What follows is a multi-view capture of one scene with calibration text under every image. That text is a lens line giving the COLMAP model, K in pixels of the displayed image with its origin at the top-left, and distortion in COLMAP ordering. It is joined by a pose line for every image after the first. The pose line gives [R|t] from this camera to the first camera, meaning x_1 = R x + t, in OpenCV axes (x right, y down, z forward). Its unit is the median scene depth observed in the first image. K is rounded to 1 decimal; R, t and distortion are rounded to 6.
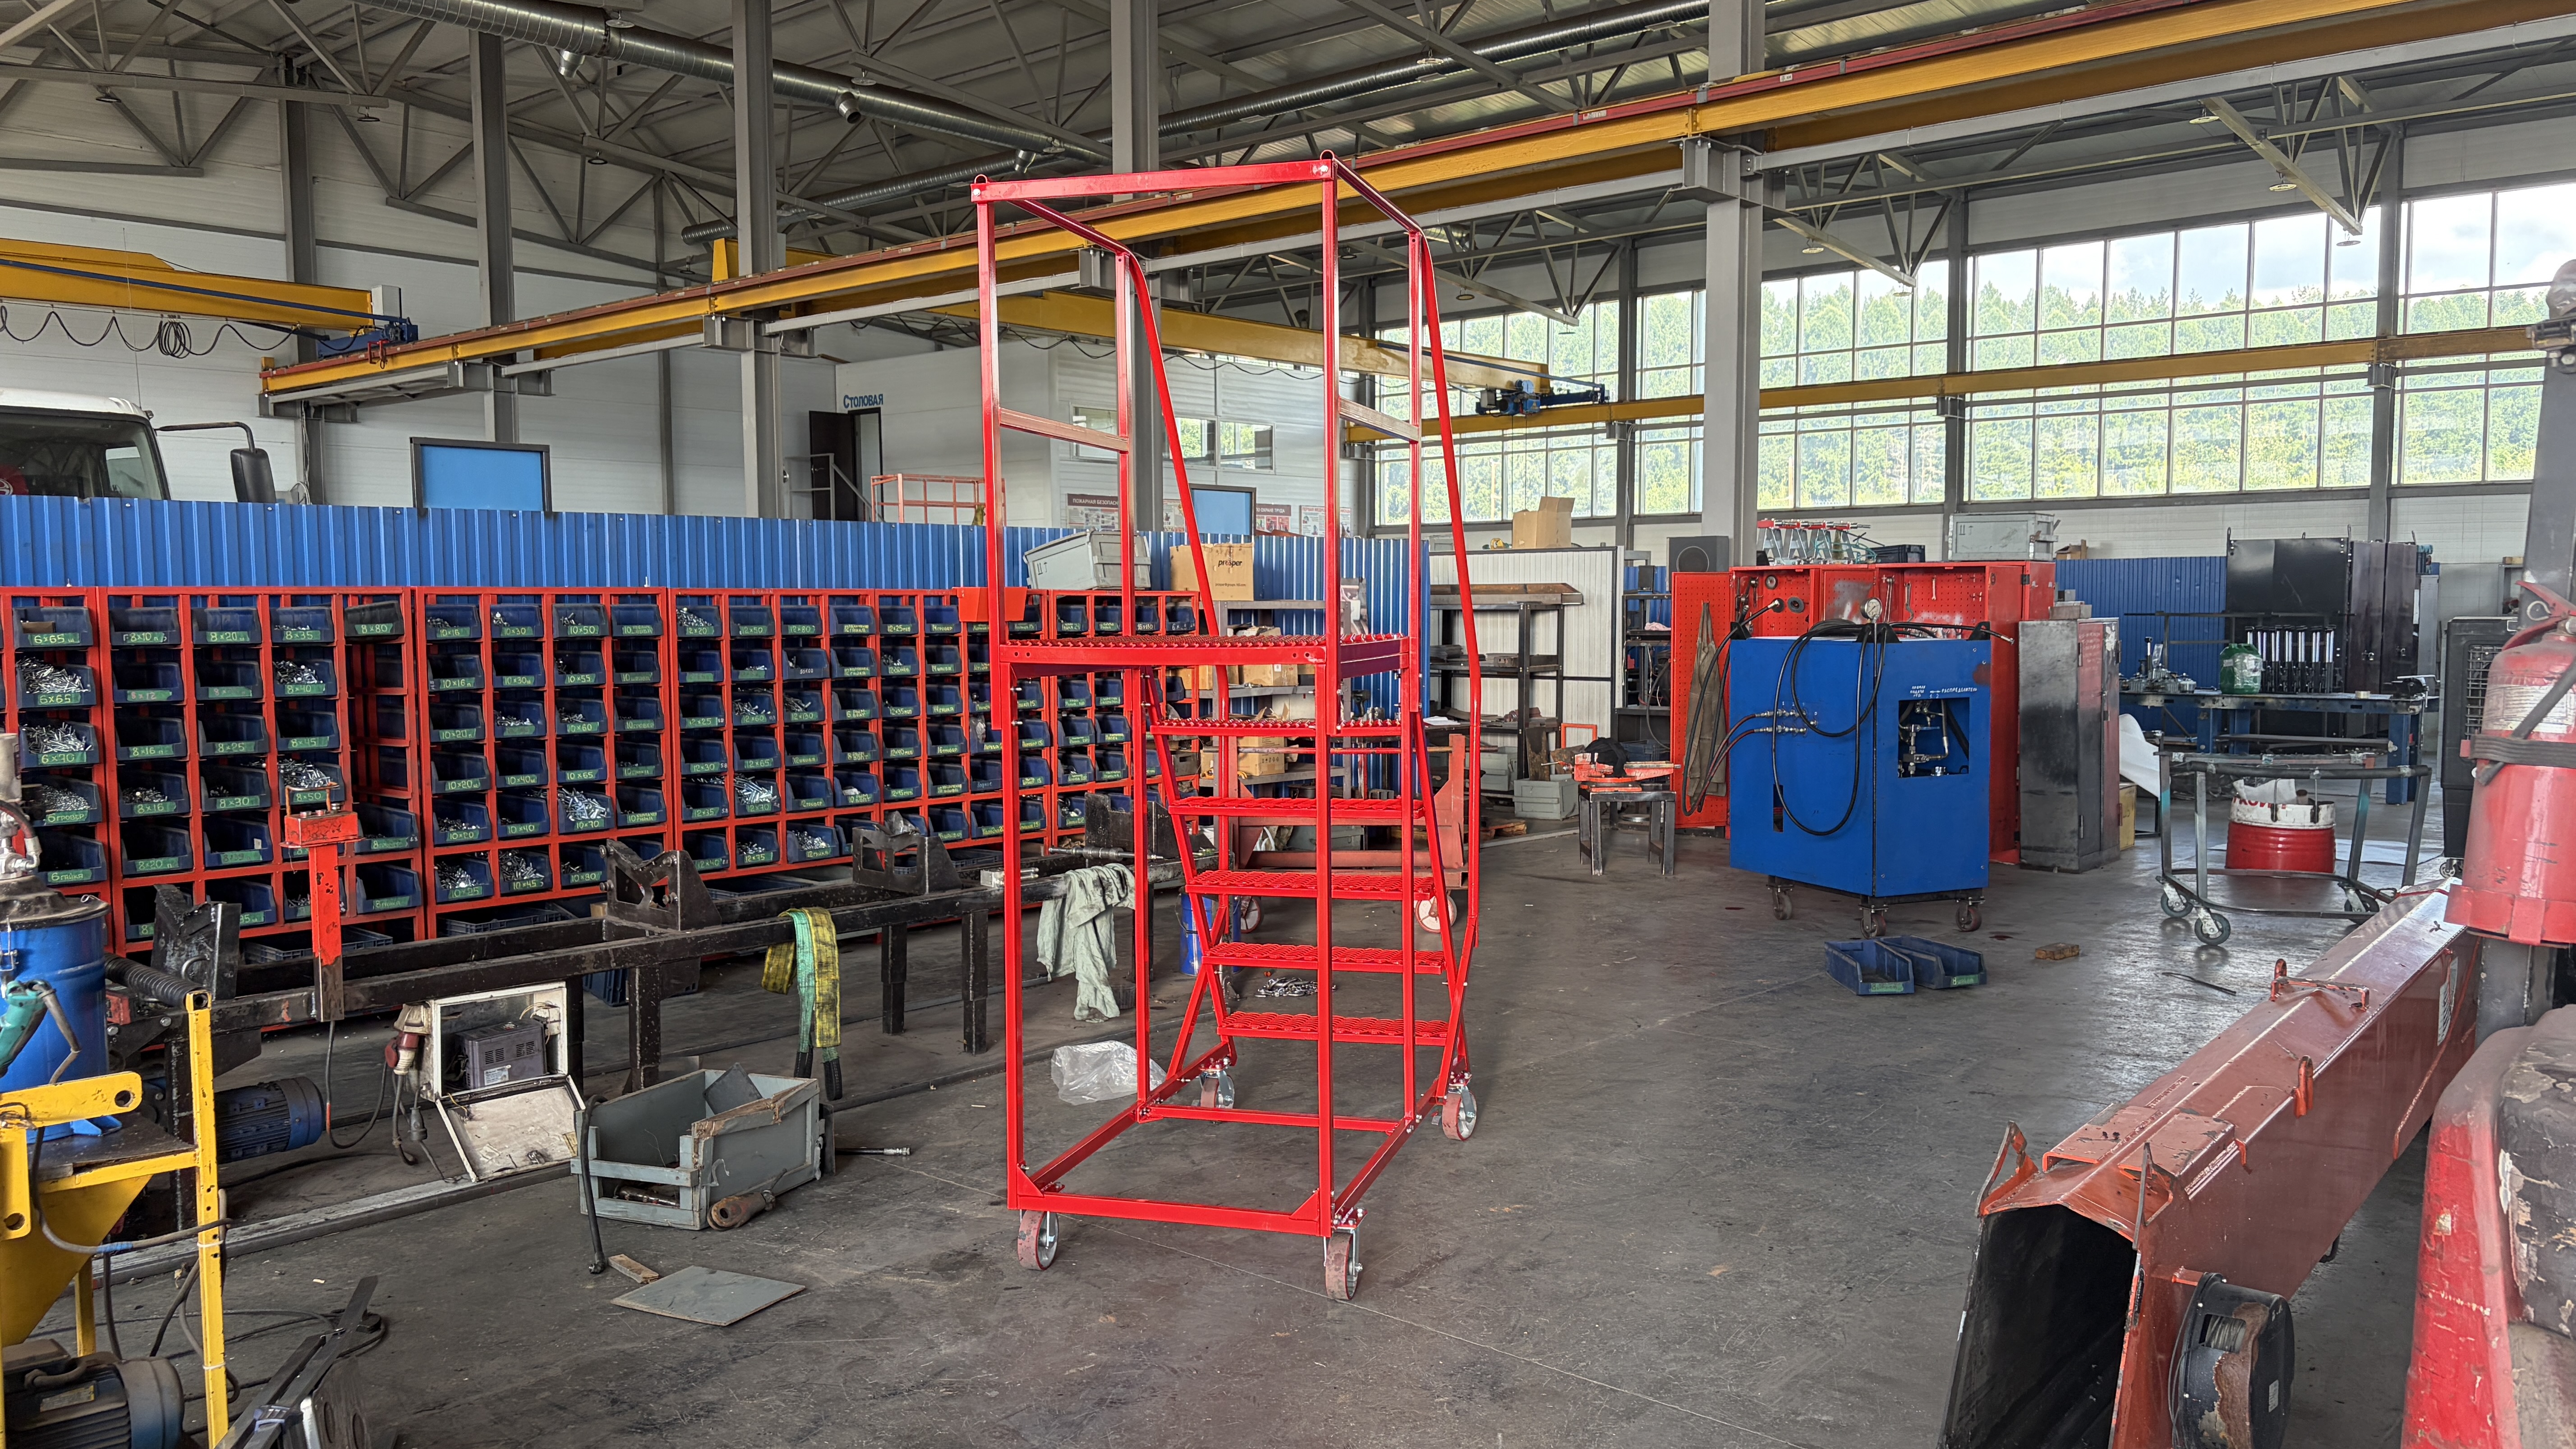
lens RADIAL K [[1935.9, 0, 1288.0], [0, 1935.9, 724.5], [0, 0, 1]] dist [0.084382, -0.079483]
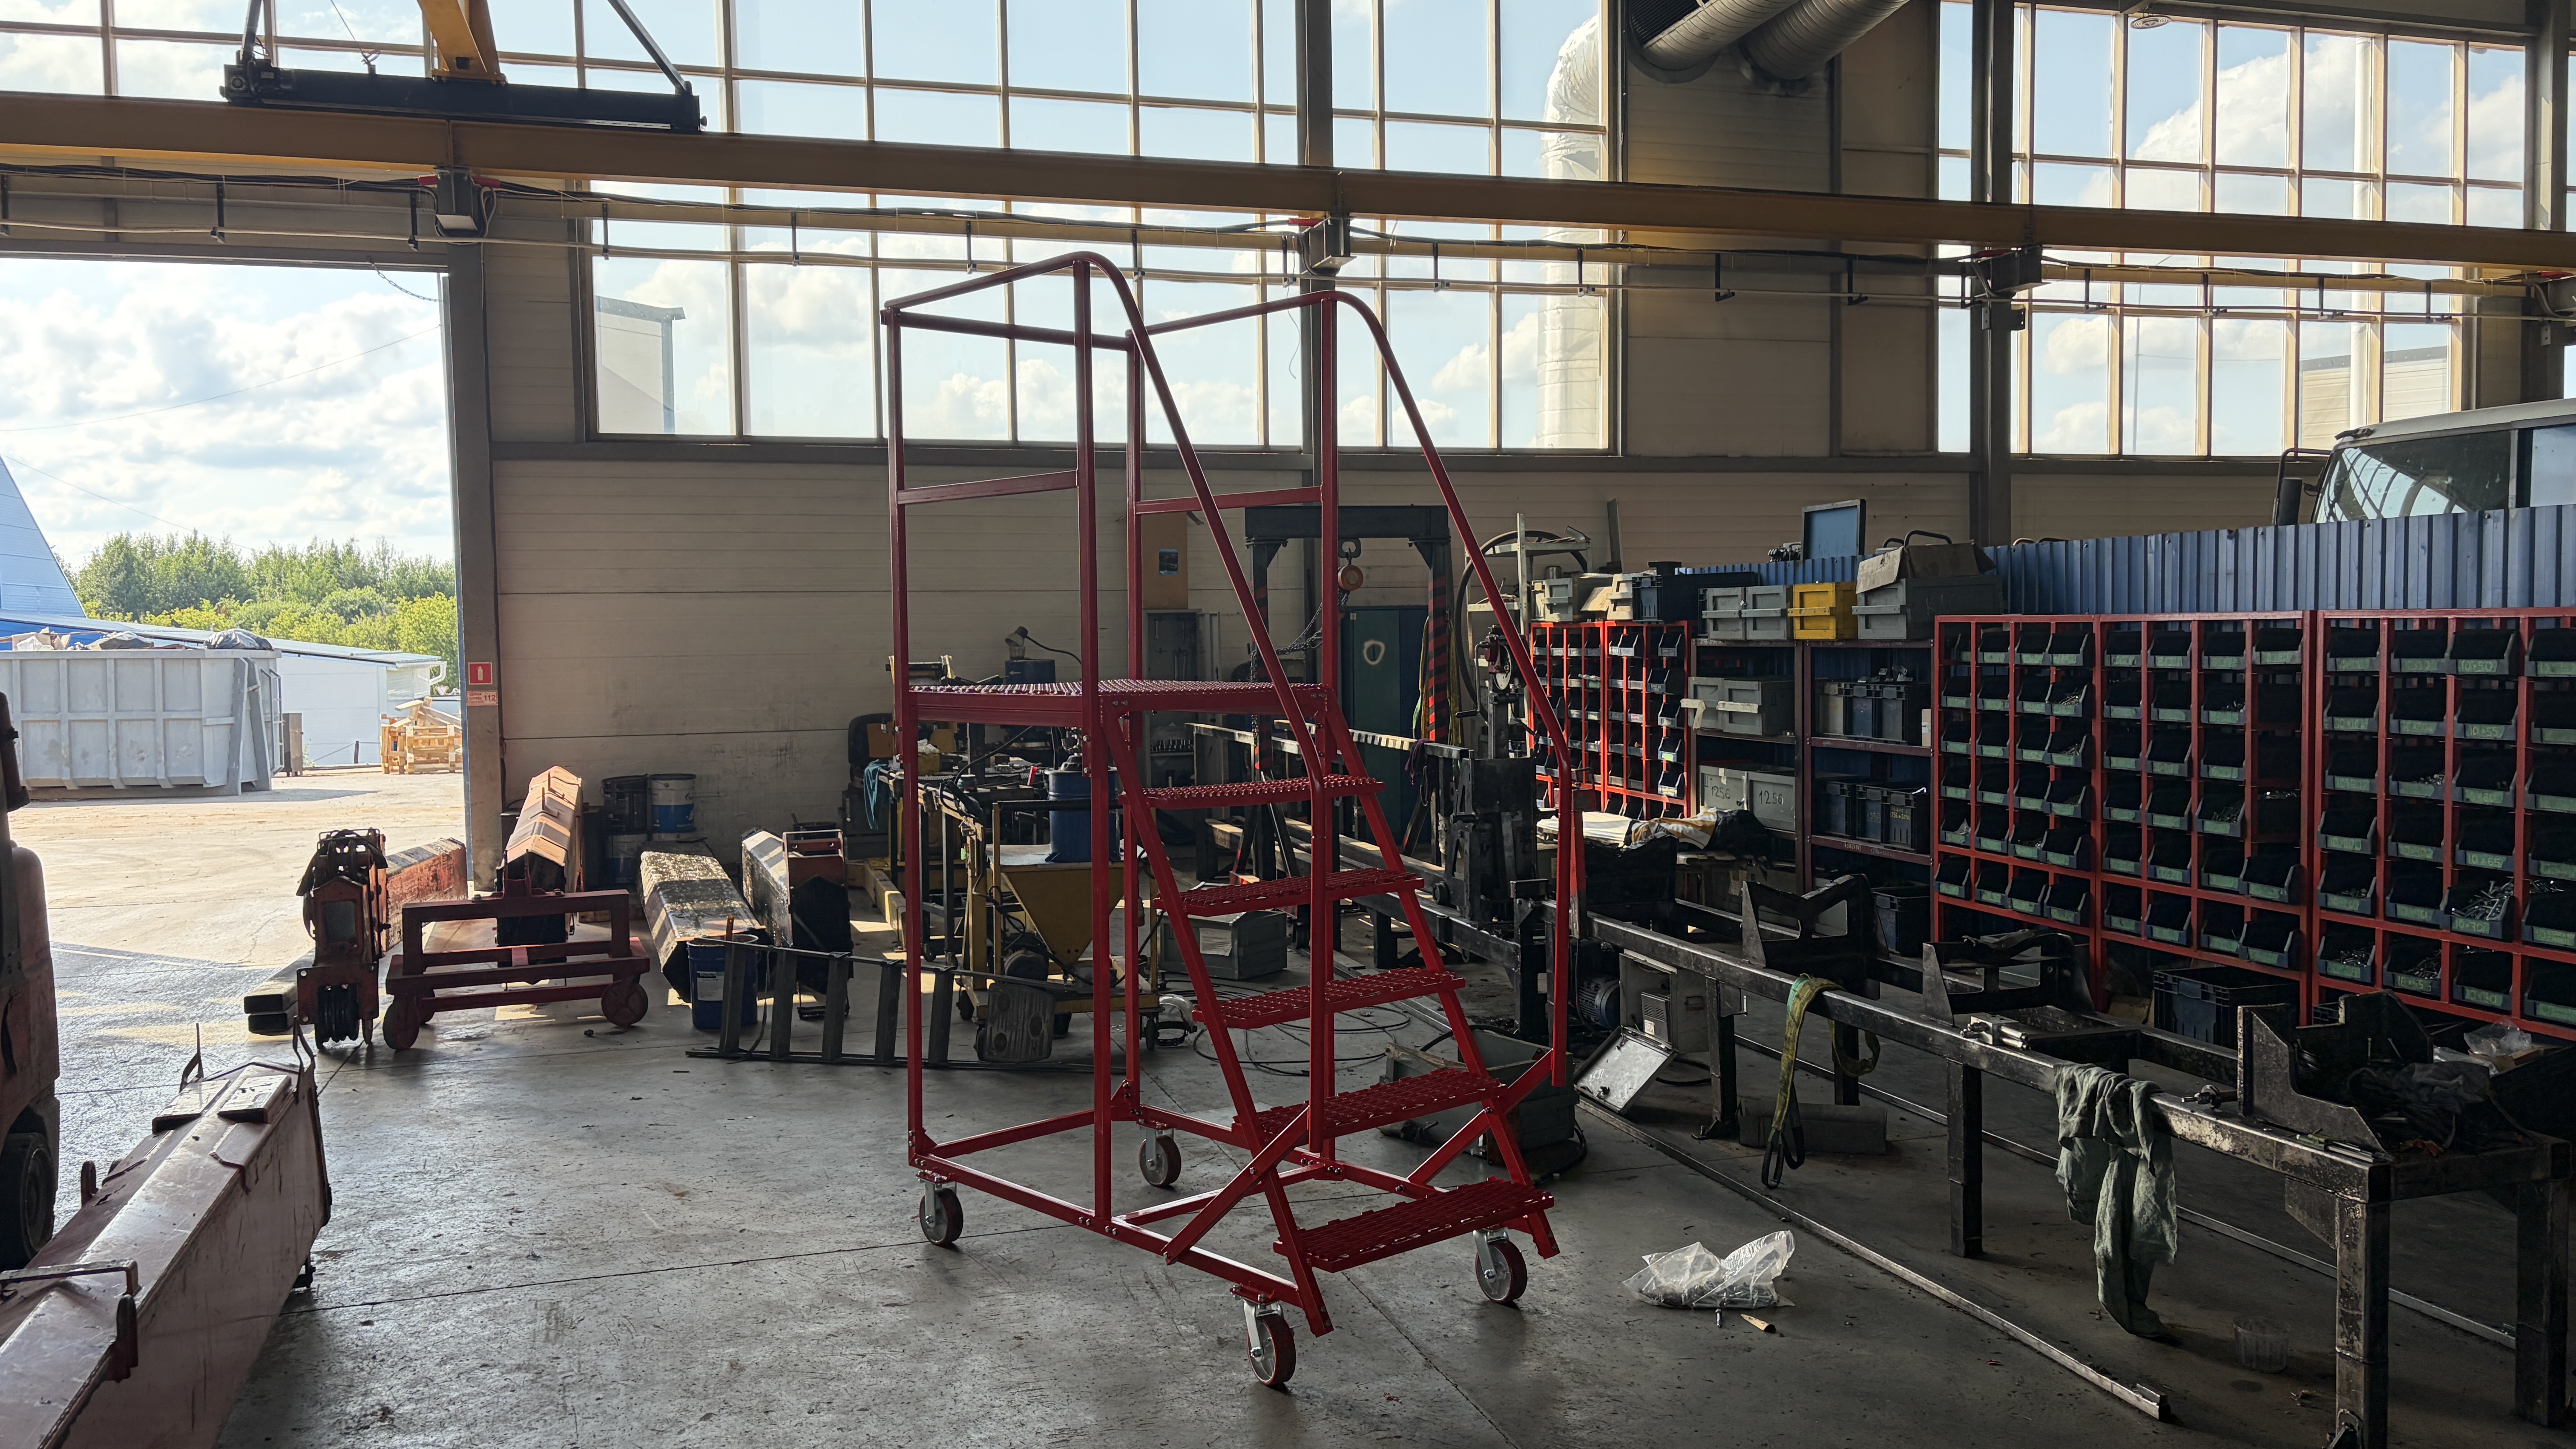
lens RADIAL K [[1927.1, 0, 1298.1], [0, 1927.1, 756.5], [0, 0, 1]] dist [0.059178, -0.076075]
pose [[-0.513608, 0.071427, -0.855047, 0.514043], [-0.038867, 0.993569, 0.106345, -0.076692], [0.857144, 0.087853, -0.507529, 1.007462]]
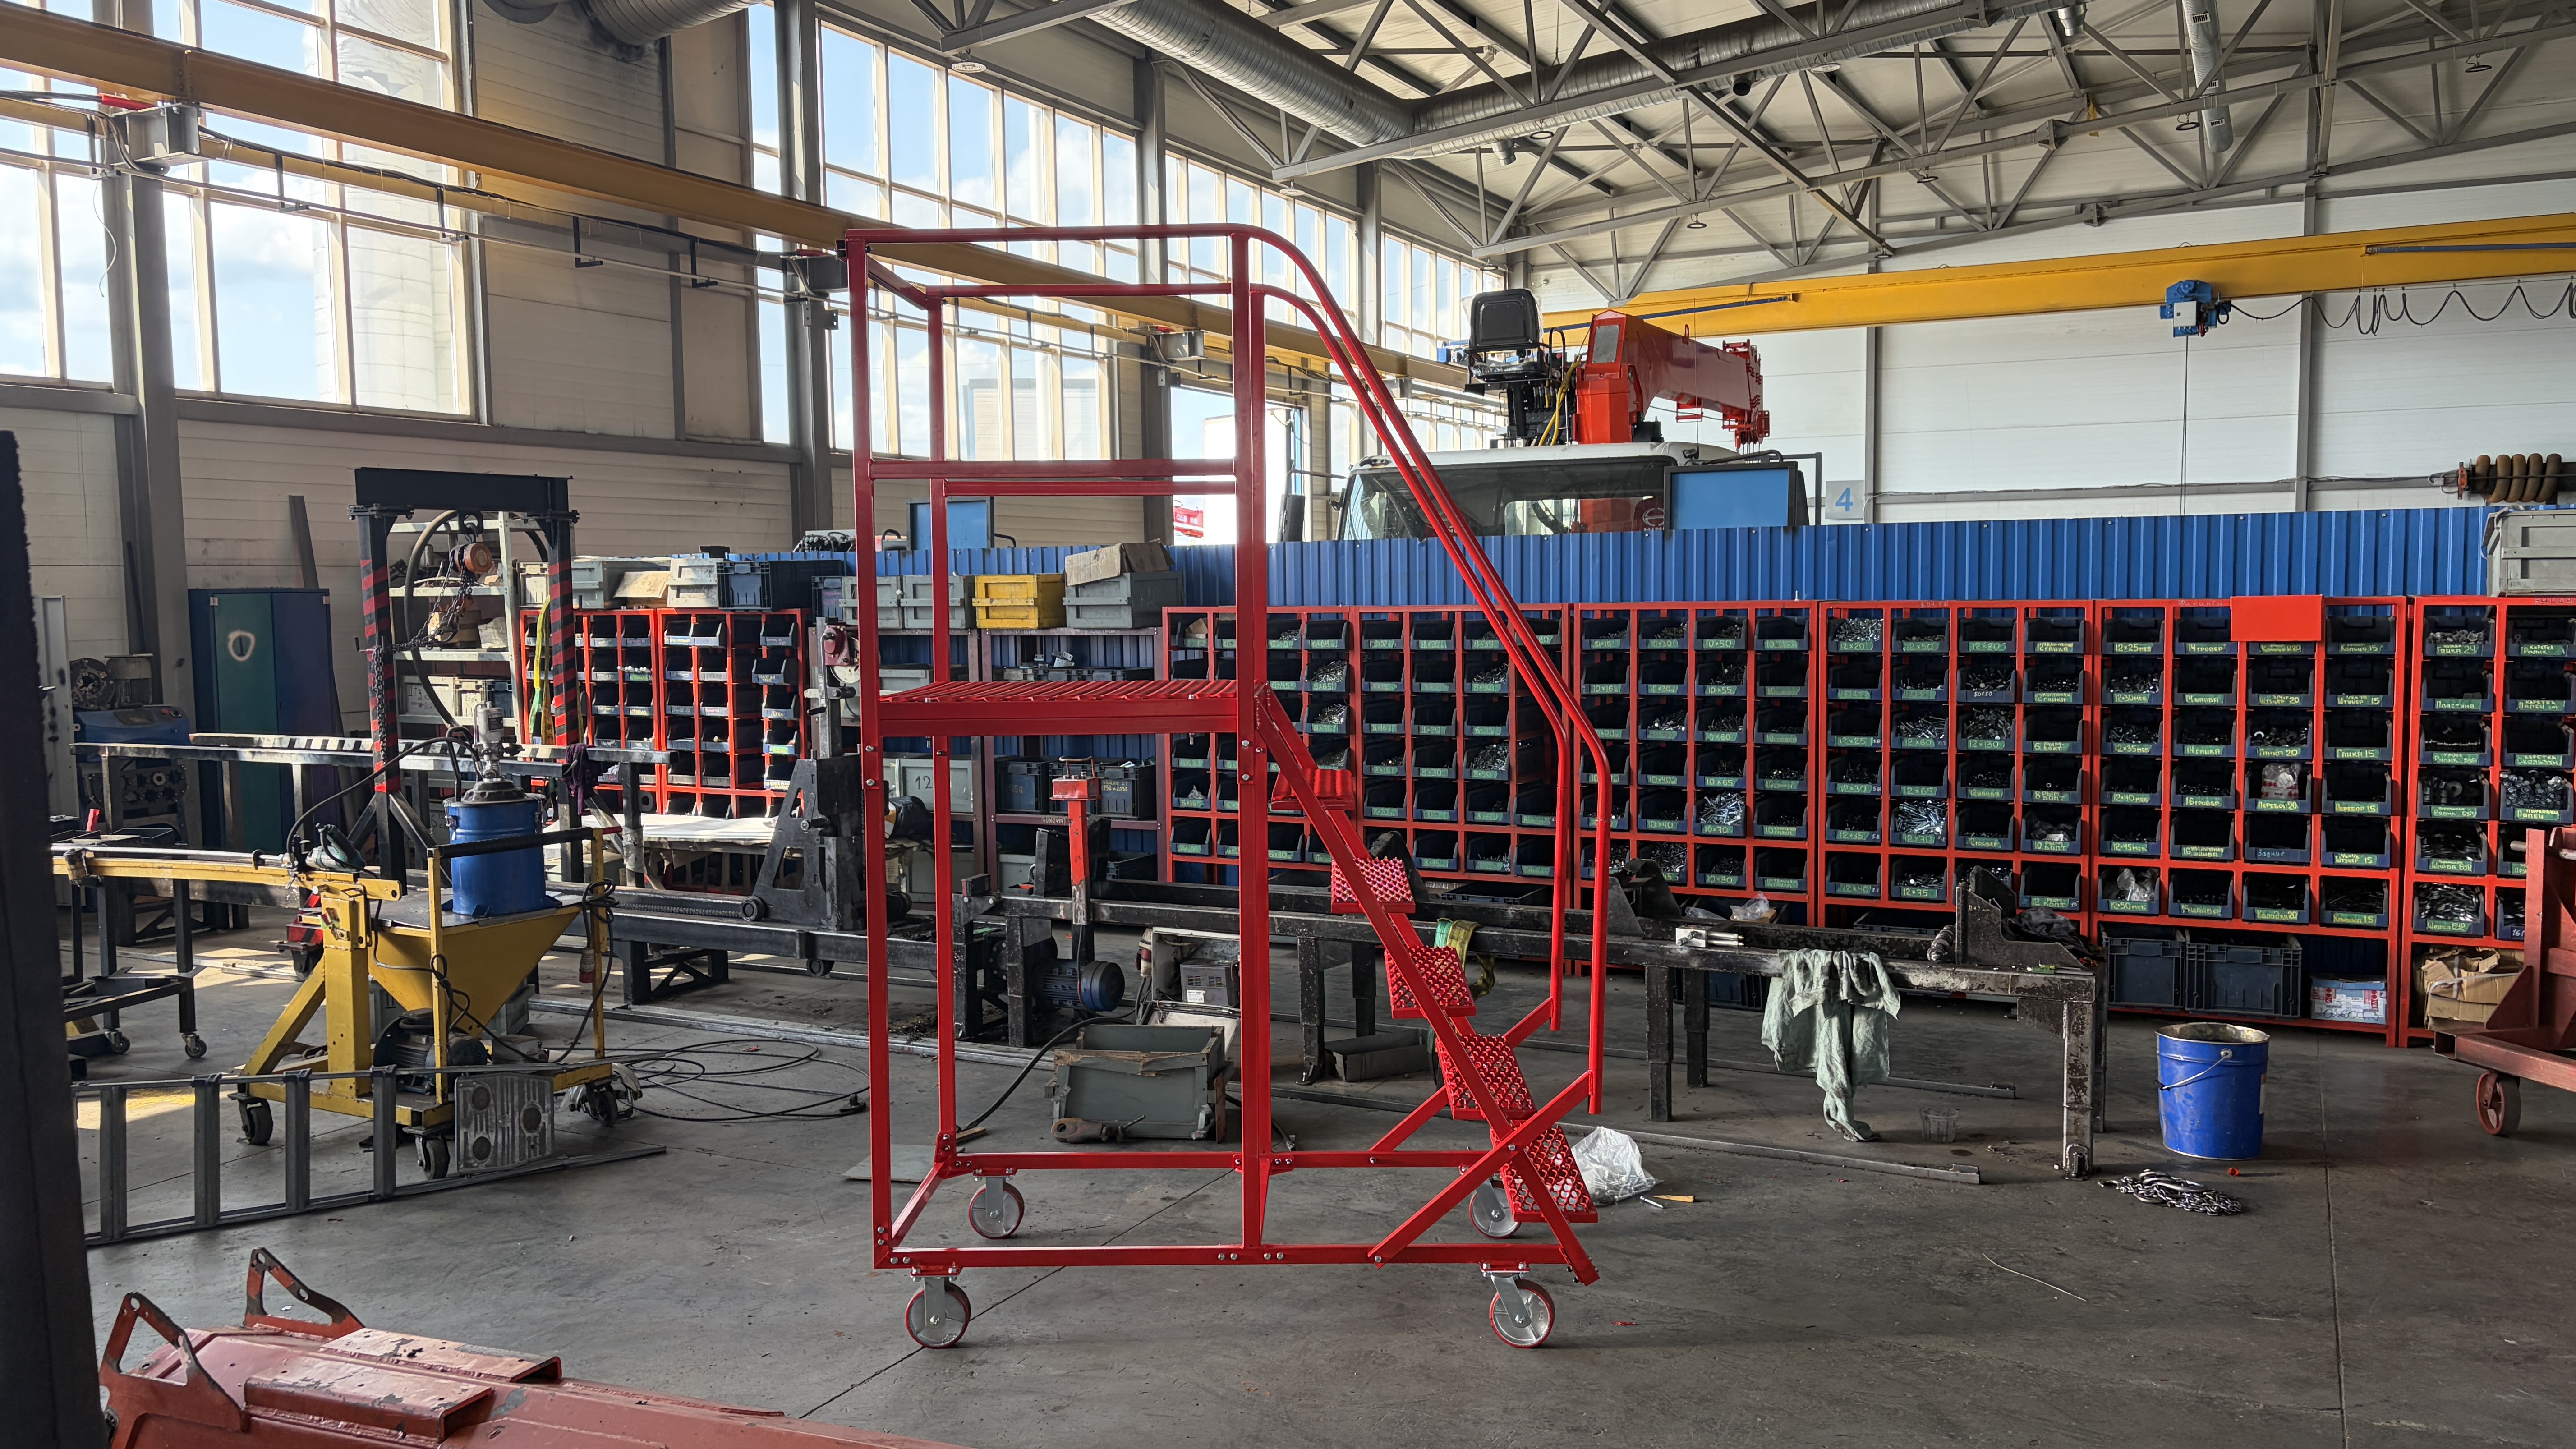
lens RADIAL K [[1935.9, 0, 1288.0], [0, 1935.9, 724.5], [0, 0, 1]] dist [0.084382, -0.079483]
pose [[0.263702, 0.071990, -0.961914, 0.588835], [-0.052253, 0.996813, 0.060277, -0.056700], [0.963188, 0.034368, 0.266623, 0.508955]]
